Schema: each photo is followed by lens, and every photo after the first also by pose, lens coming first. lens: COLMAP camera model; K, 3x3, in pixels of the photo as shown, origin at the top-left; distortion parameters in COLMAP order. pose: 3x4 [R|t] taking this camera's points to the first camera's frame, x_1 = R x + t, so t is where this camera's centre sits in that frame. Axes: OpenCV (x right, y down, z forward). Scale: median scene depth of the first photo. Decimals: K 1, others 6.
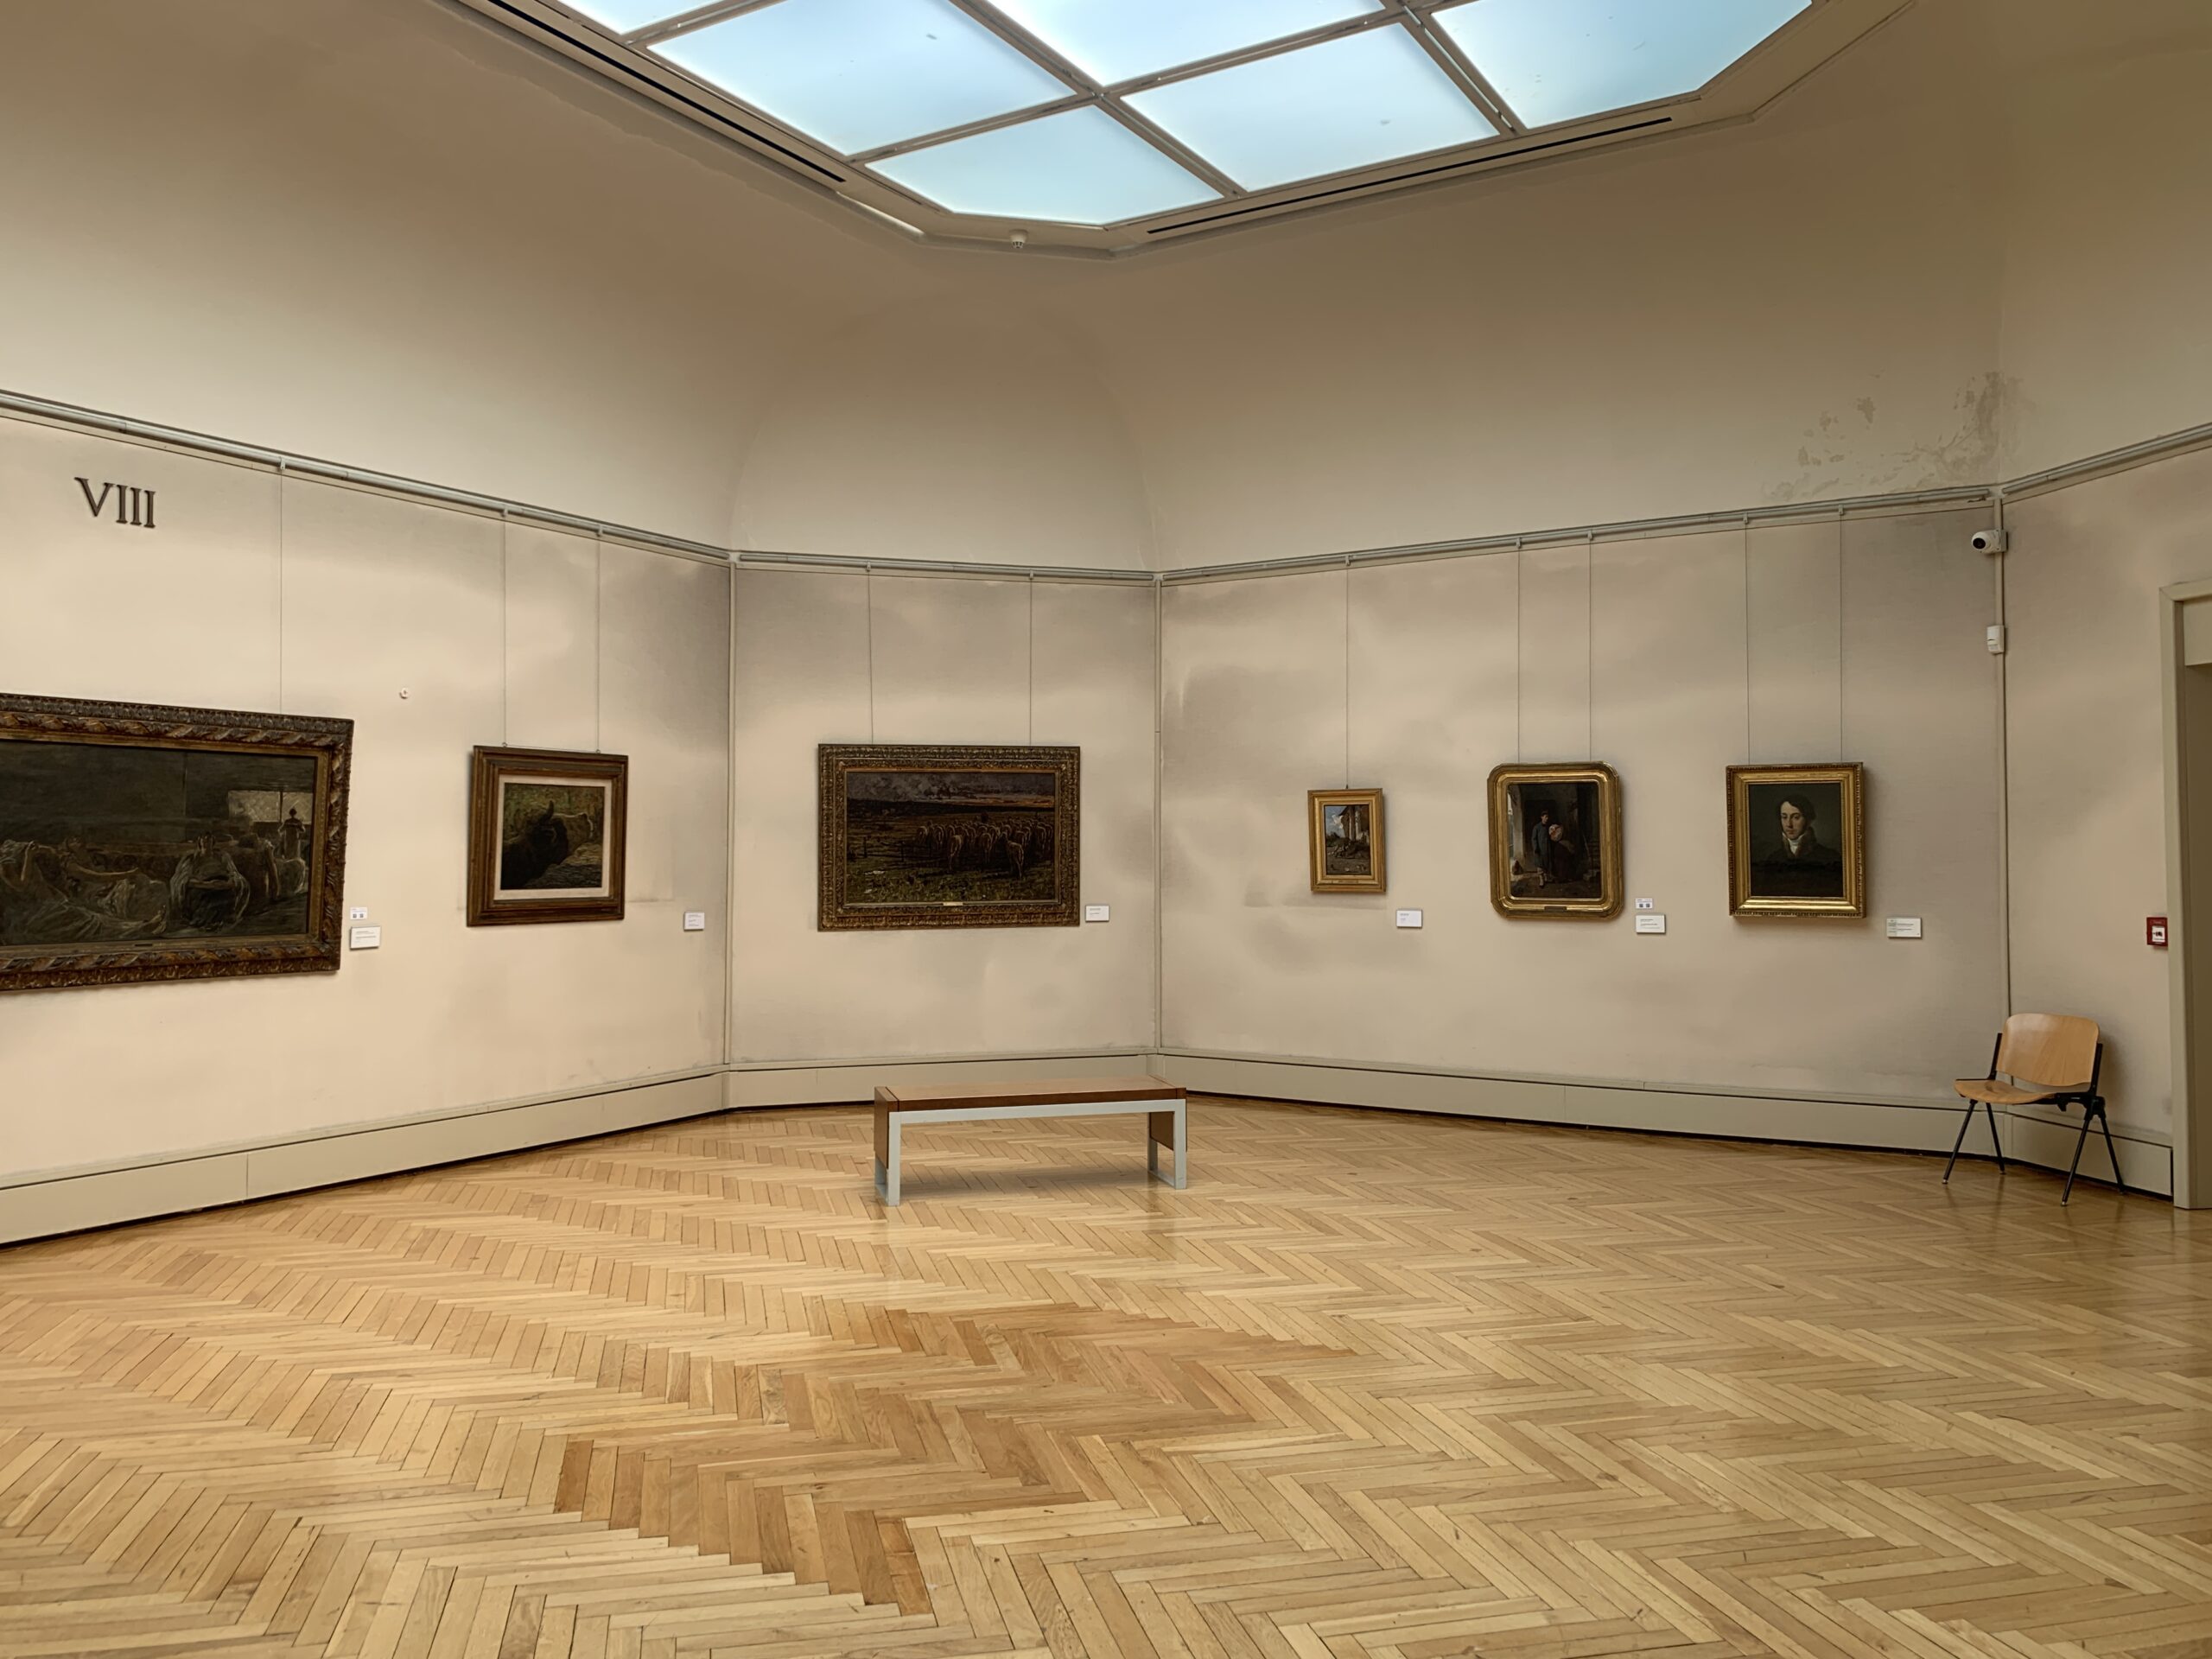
lens RADIAL K [[1735.9, 0, 1118.2], [0, 1735.9, 799.0], [0, 0, 1]] dist [0.104437, -0.187784]
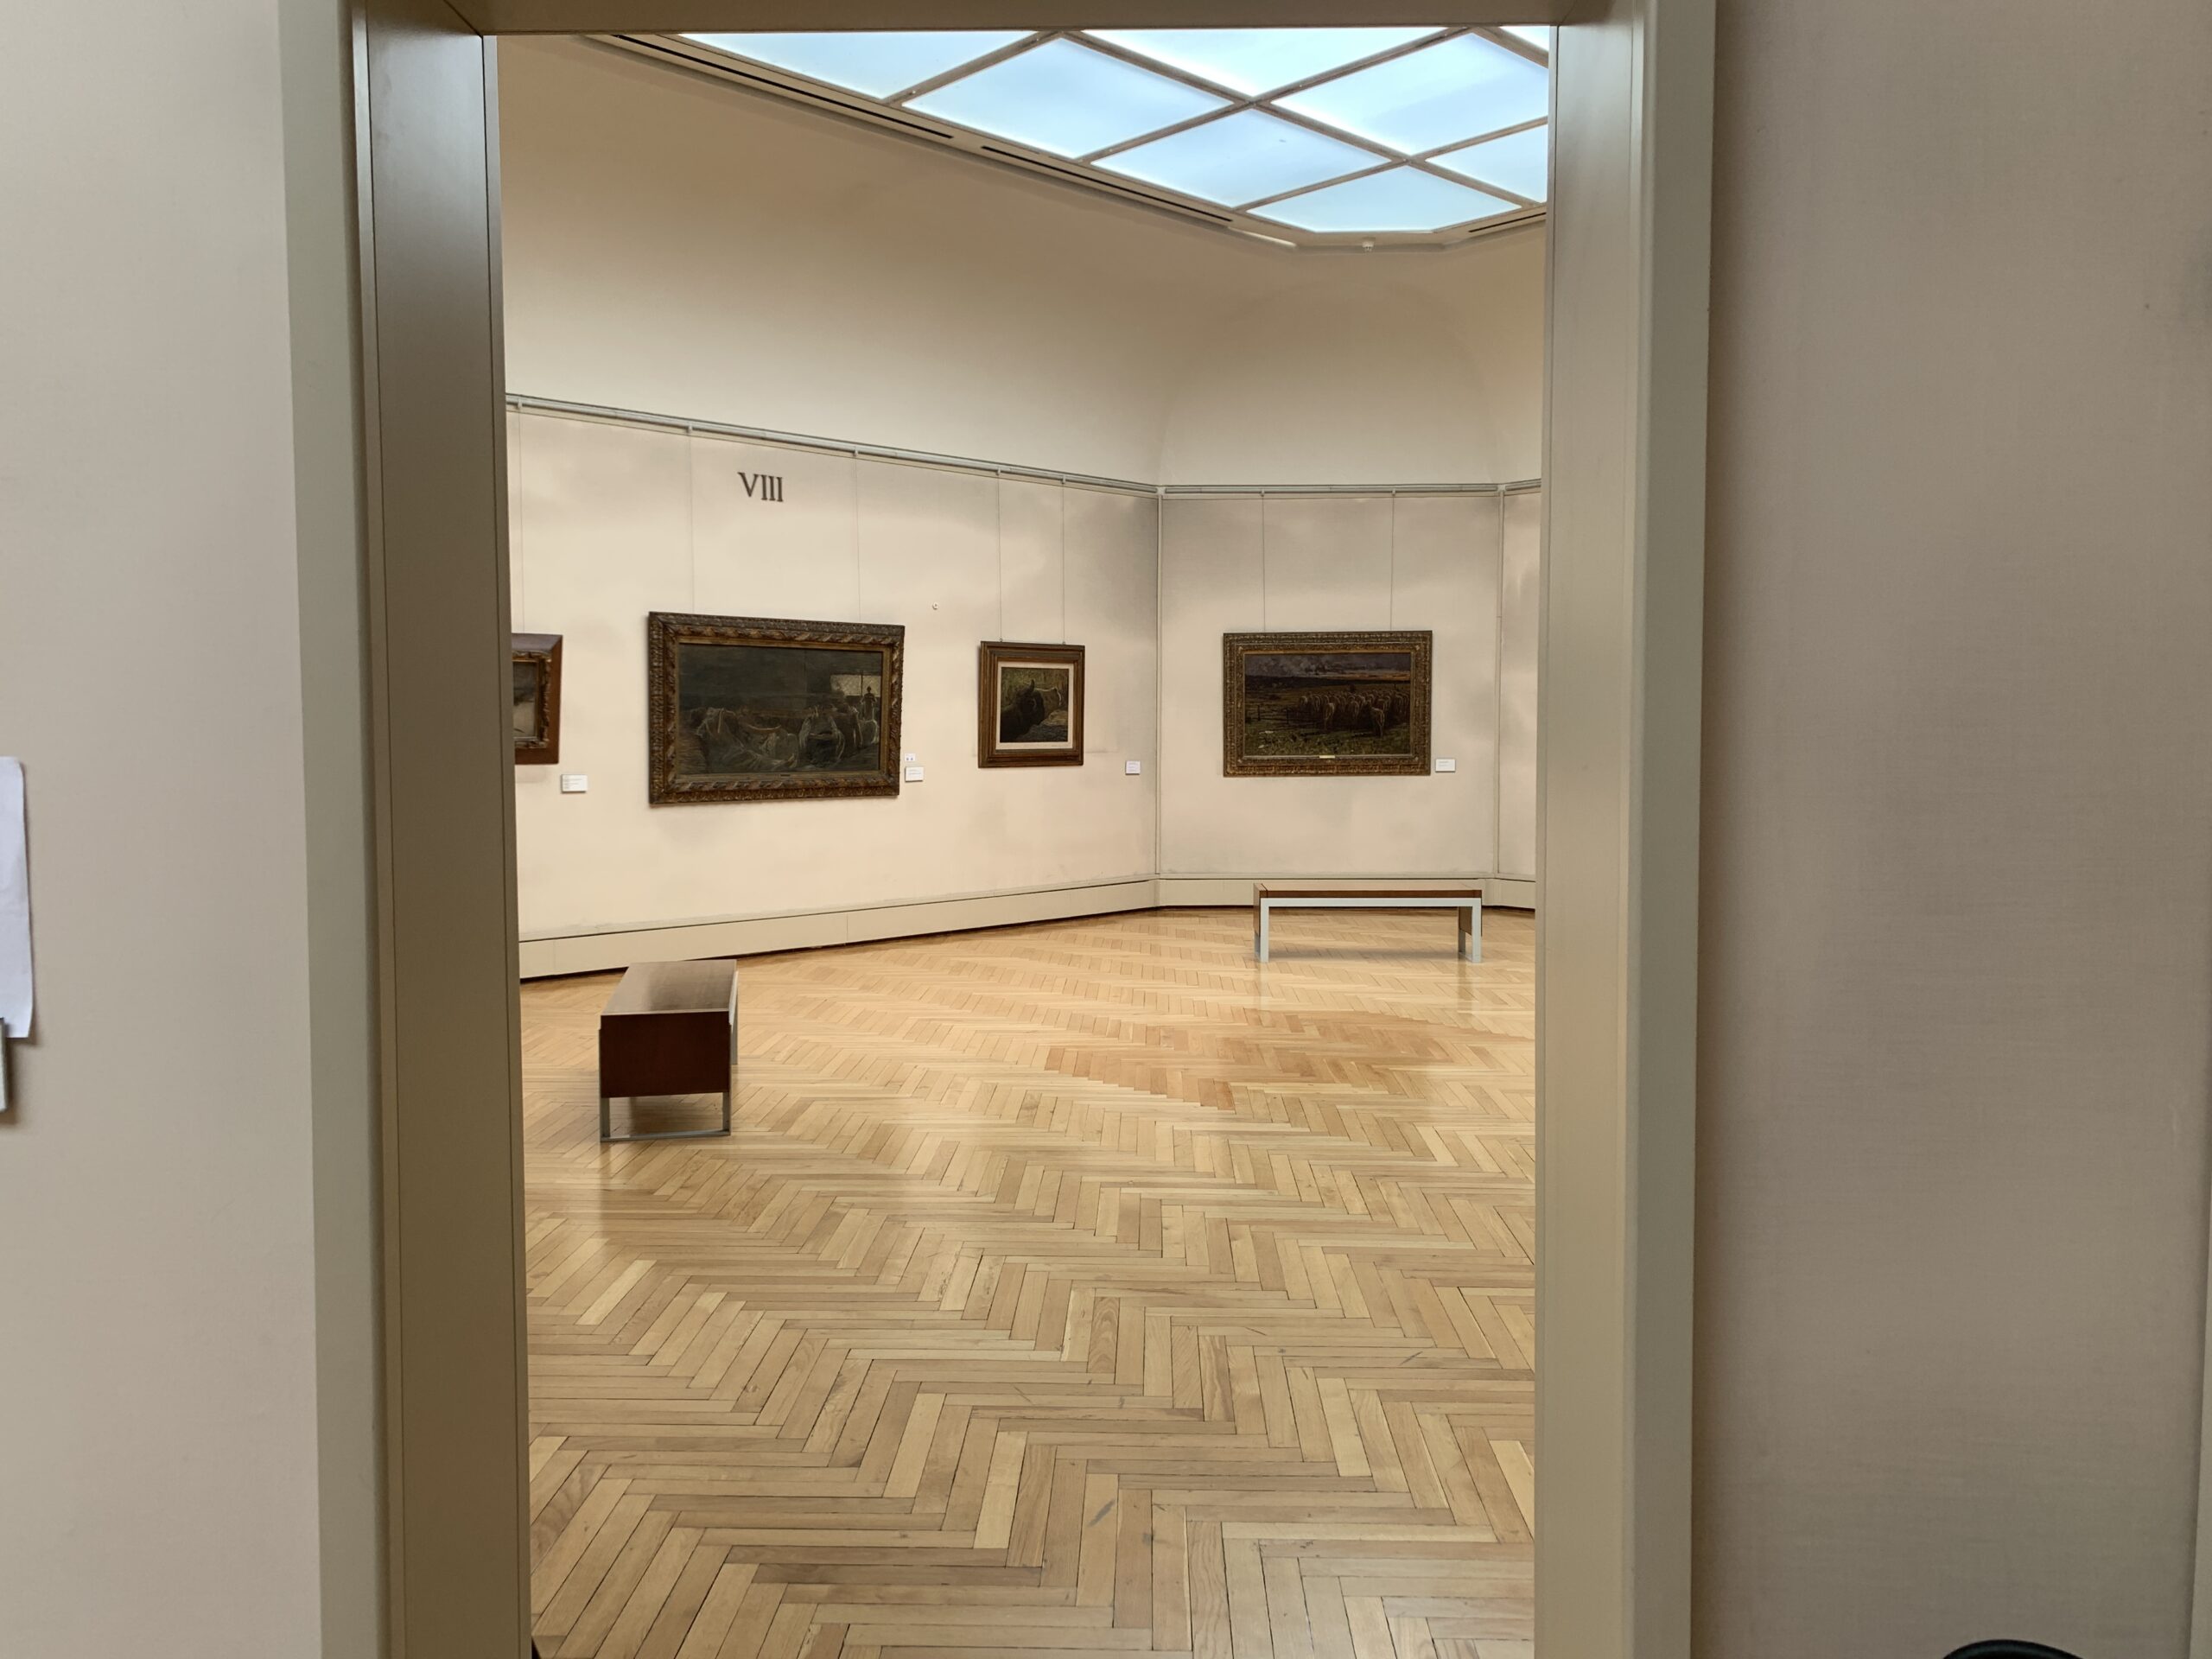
lens RADIAL K [[1735.9, 0, 1118.2], [0, 1735.9, 799.0], [0, 0, 1]] dist [0.104437, -0.187784]
pose [[0.966352, 0.010403, -0.257012, 0.108621], [0.009150, 0.997159, 0.074765, -0.007373], [0.257060, -0.074601, 0.963512, -0.353963]]
